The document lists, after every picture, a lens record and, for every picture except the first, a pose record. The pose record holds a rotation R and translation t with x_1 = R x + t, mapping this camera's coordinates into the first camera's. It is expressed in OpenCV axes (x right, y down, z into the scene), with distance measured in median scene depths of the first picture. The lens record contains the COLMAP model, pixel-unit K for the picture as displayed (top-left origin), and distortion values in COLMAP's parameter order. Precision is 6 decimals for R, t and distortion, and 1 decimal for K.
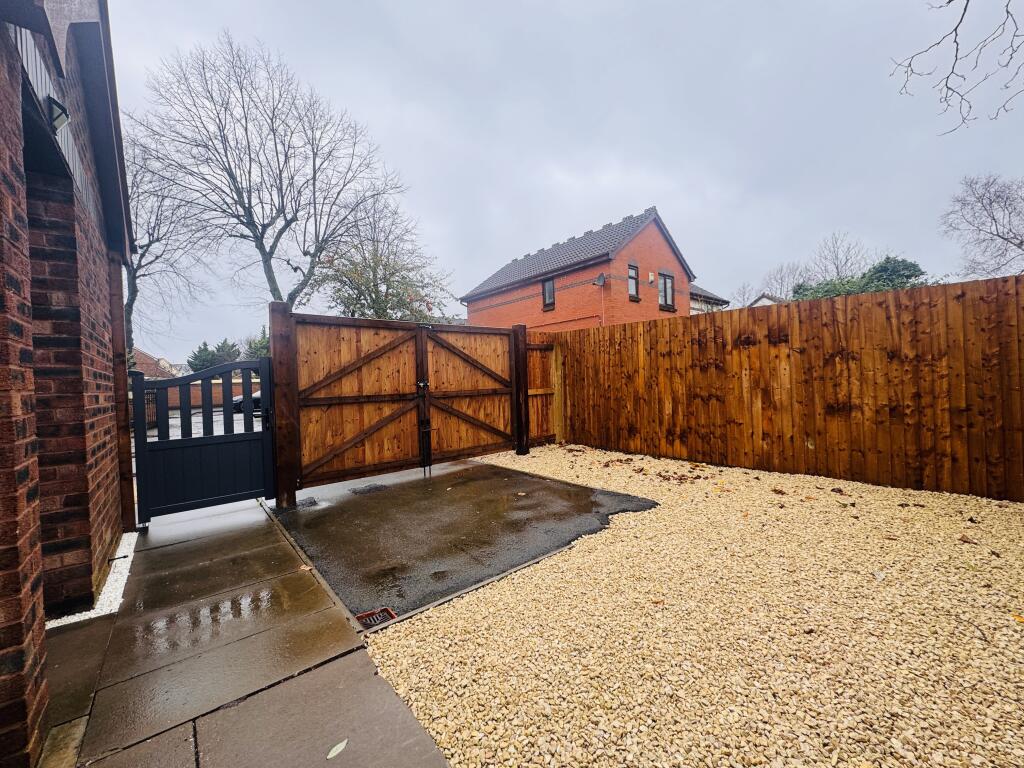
lens RADIAL K [[408.2, 0, 511.1], [0, 408.2, 382.1], [0, 0, 1]] dist [-0.001665, -0.000206]
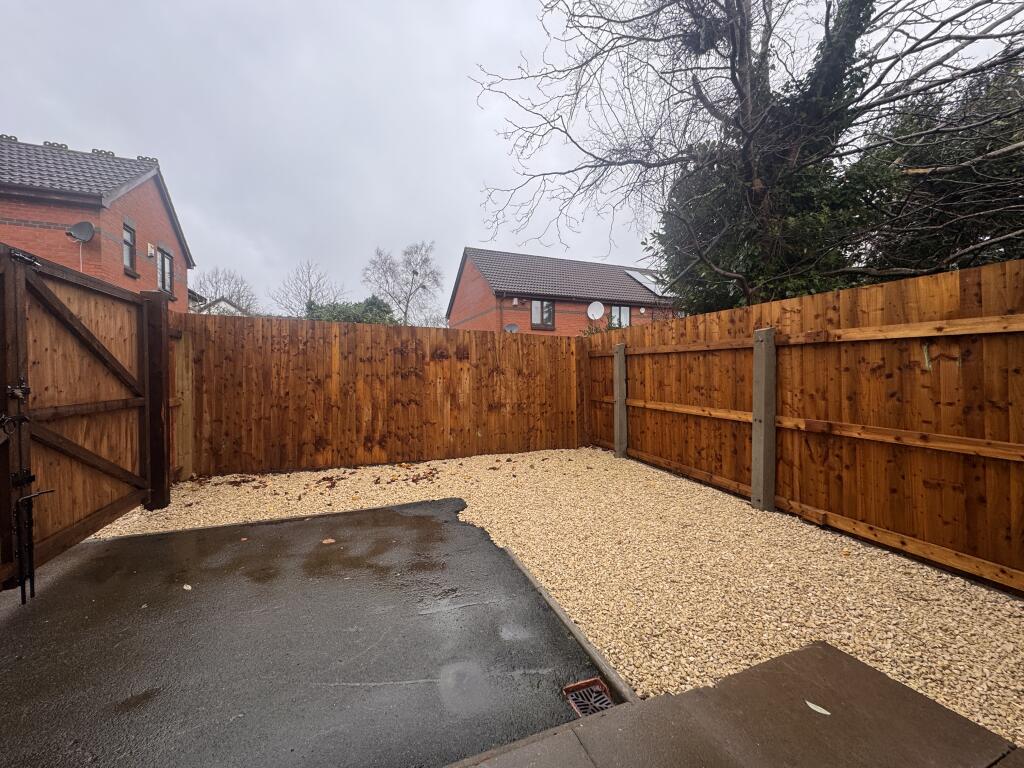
lens RADIAL K [[408.2, 0, 511.1], [0, 408.2, 382.1], [0, 0, 1]] dist [-0.001665, -0.000206]
pose [[0.313907, 0.018400, 0.949275, -0.468937], [-0.001856, 0.999822, -0.018766, 0.002815], [-0.949452, 0.004129, 0.313885, 0.380499]]
